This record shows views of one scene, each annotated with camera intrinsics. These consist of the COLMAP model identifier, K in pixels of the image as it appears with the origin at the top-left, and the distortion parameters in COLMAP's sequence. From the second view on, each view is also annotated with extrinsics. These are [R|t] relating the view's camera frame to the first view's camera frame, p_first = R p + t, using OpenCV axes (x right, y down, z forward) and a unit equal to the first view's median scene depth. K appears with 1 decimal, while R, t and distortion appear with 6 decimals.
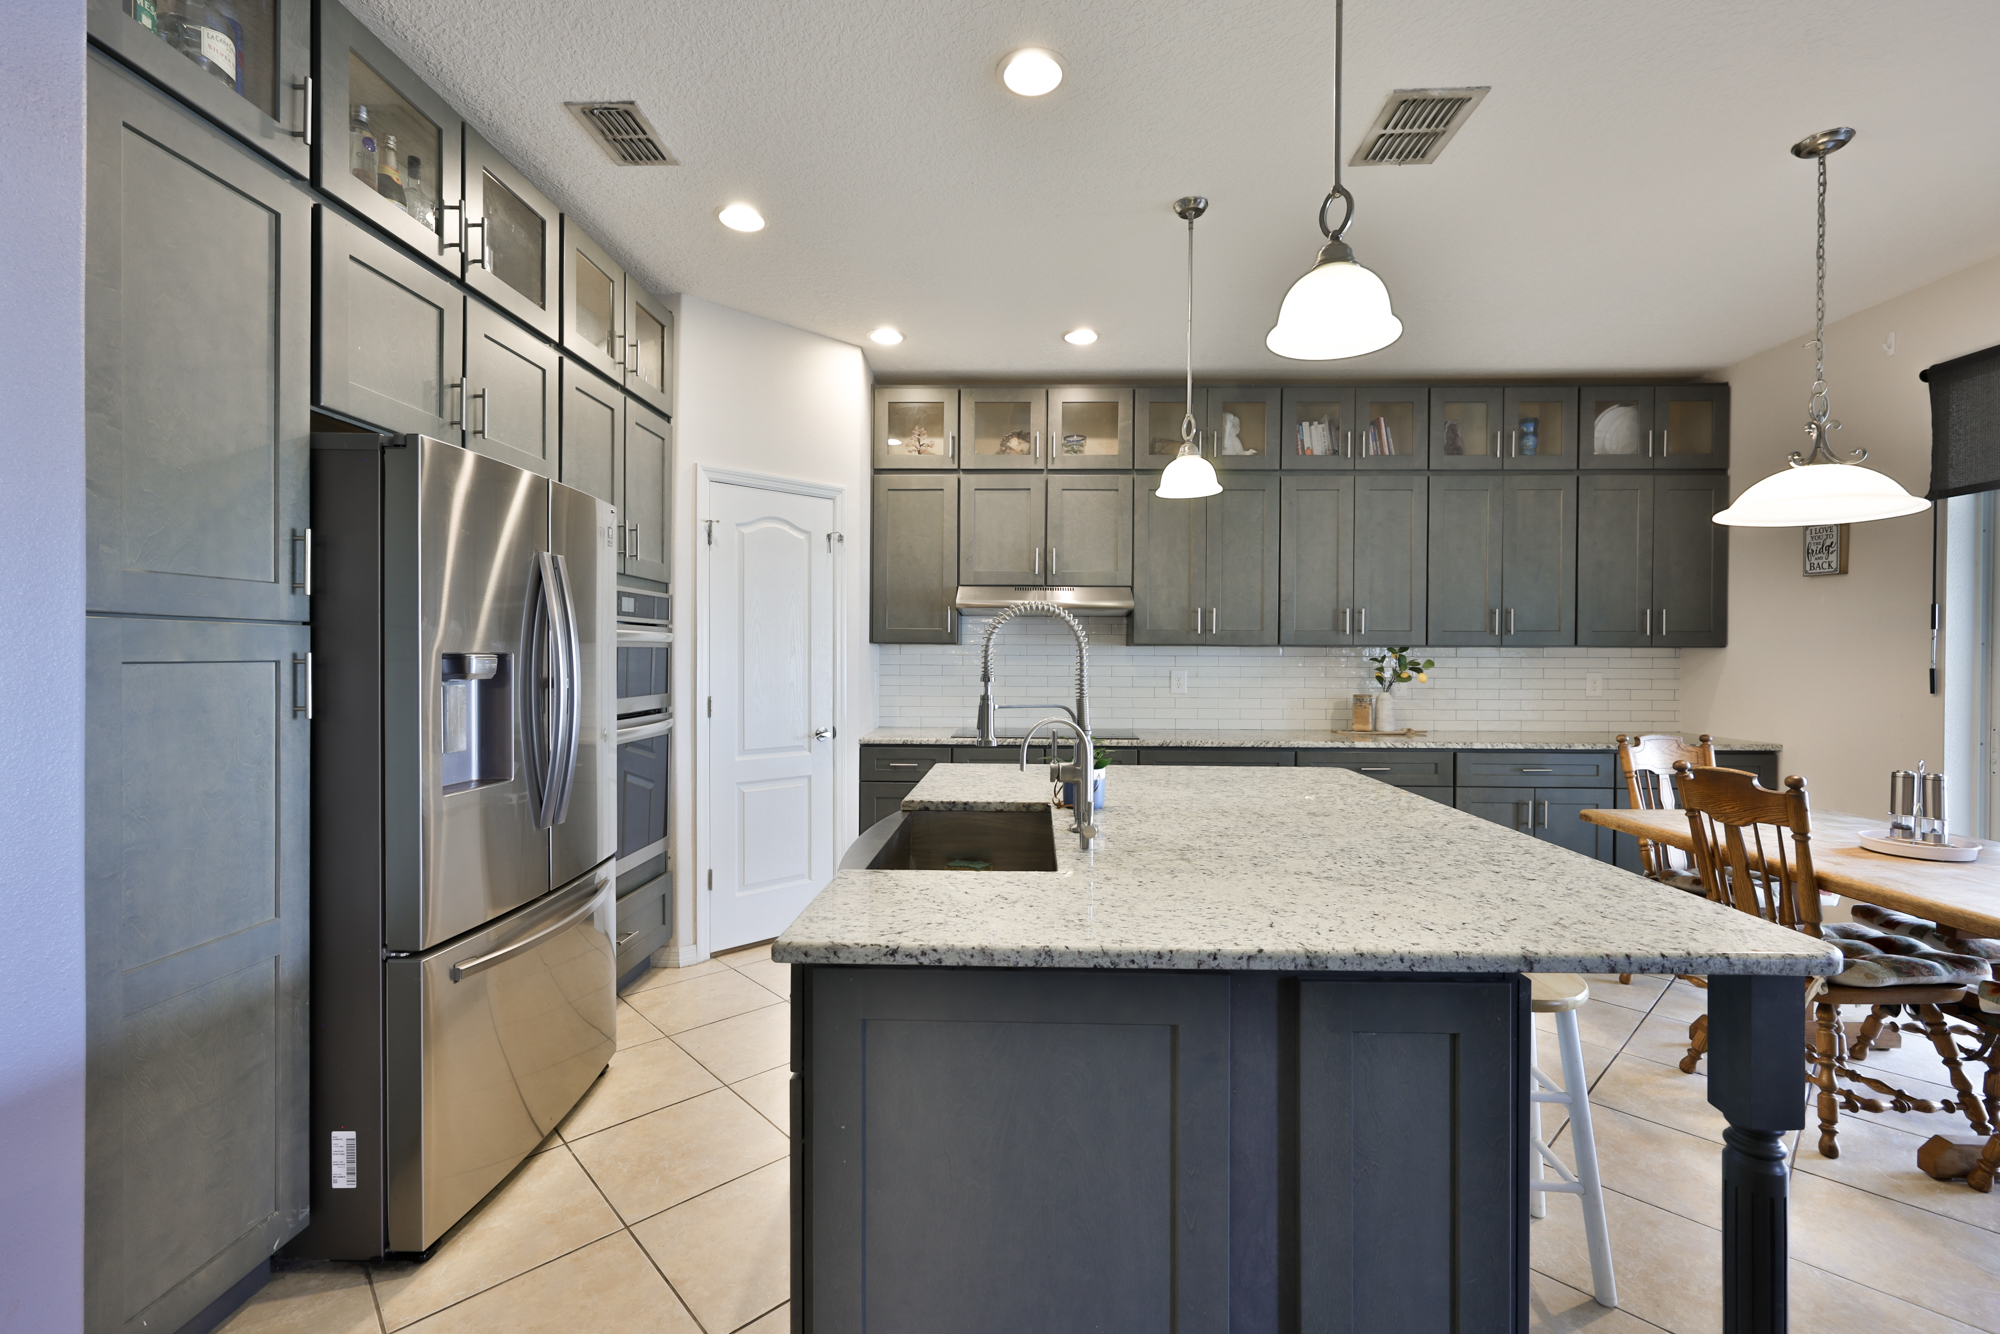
lens RADIAL K [[862.2, 0, 998.3], [0, 862.2, 654.1], [0, 0, 1]] dist [0.001567, -0.000423]
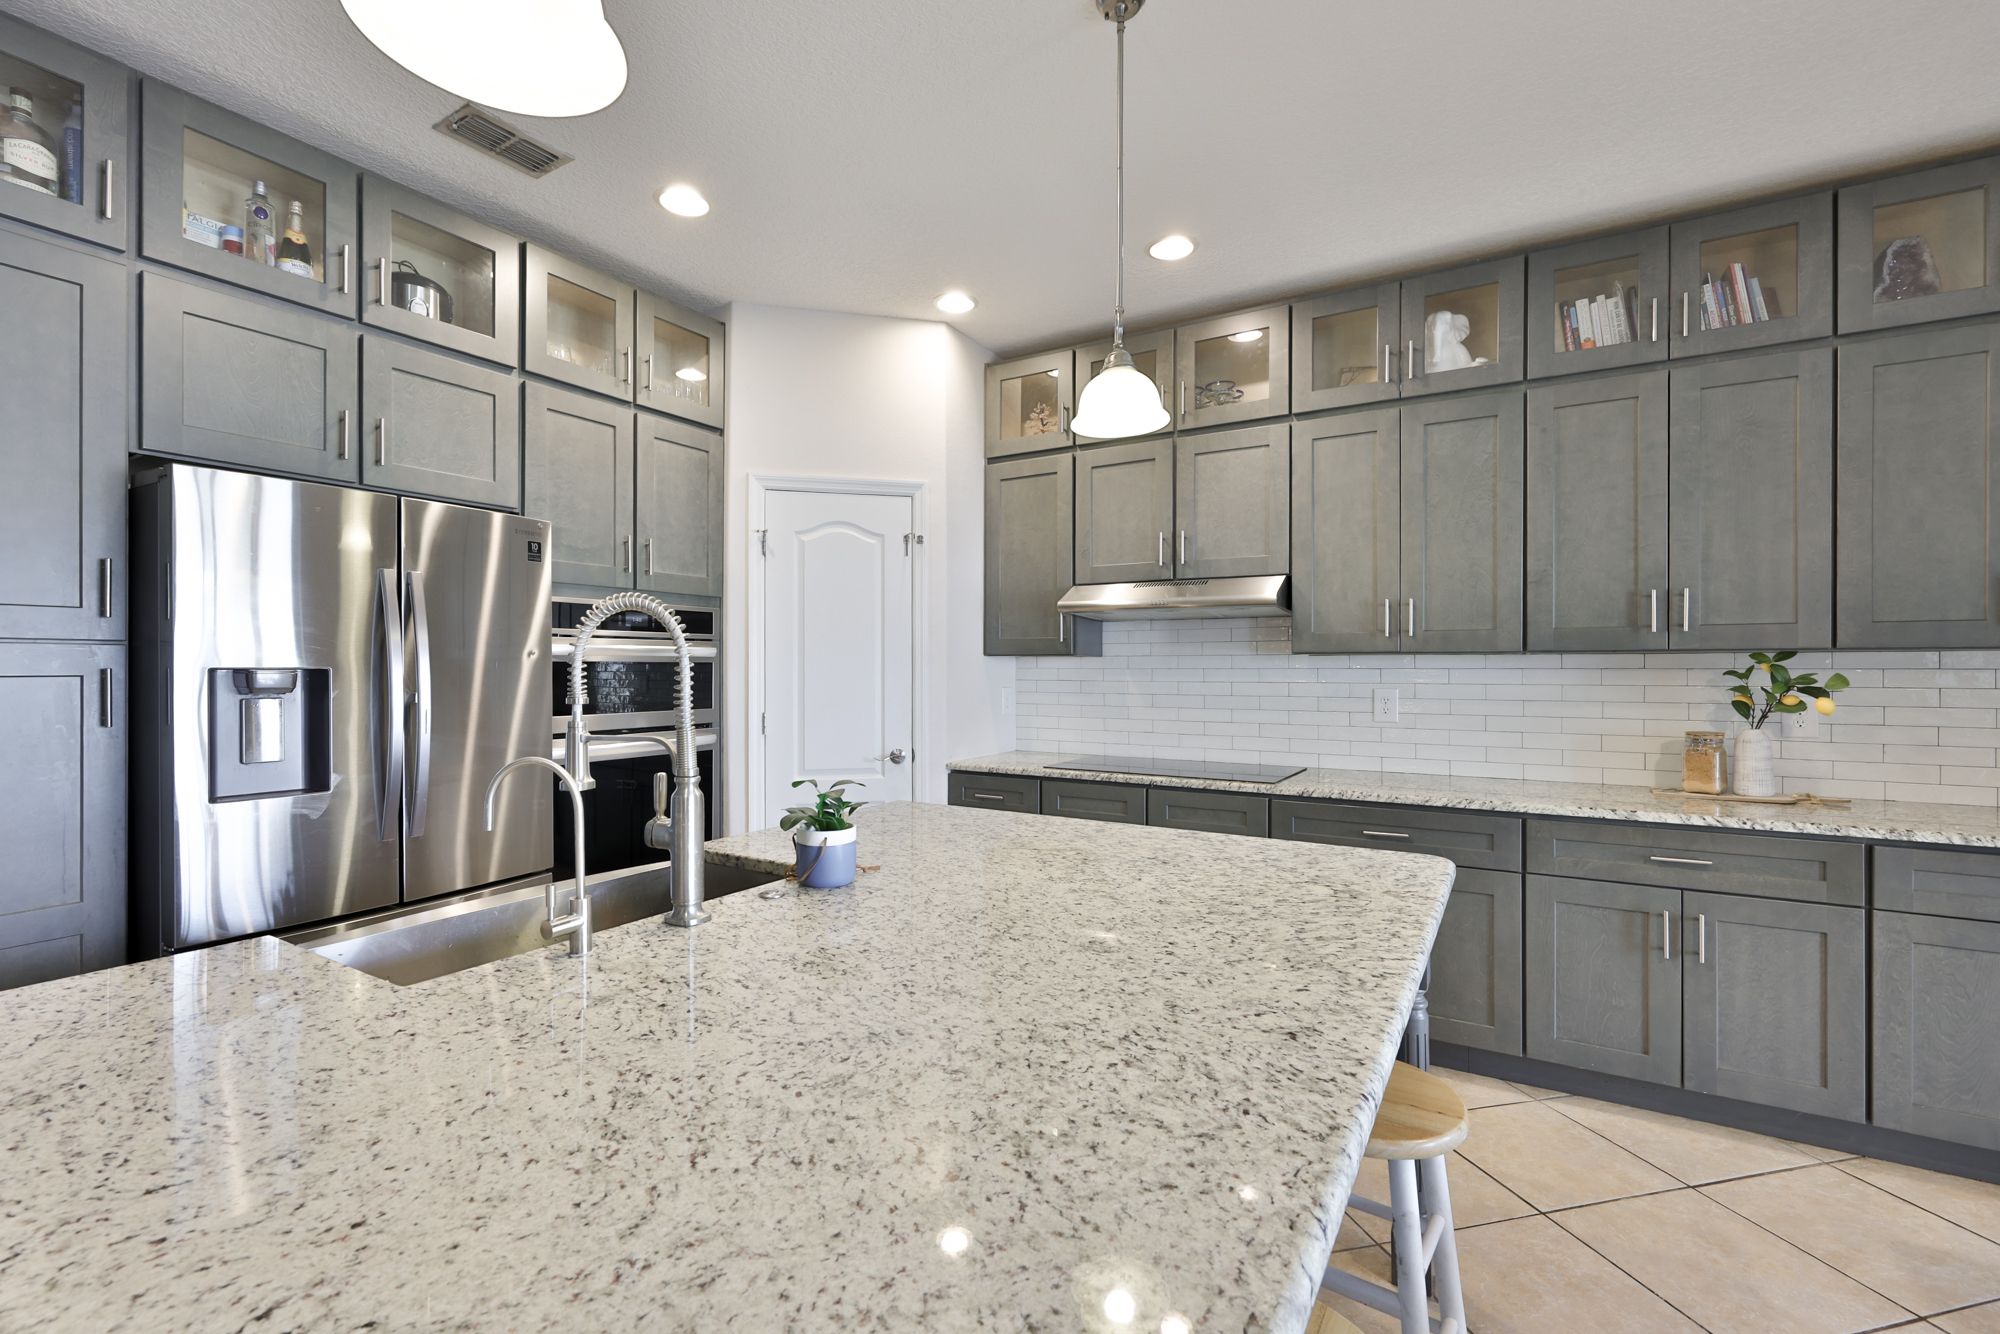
lens RADIAL K [[862.2, 0, 969.9], [0, 862.2, 663.3], [0, 0, 1]] dist [0.001567, -0.000423]
pose [[0.864780, -0.006865, -0.502105, 0.290345], [0.003733, 0.999967, -0.007242, 0.001704], [0.502138, 0.004389, 0.864776, 0.231942]]
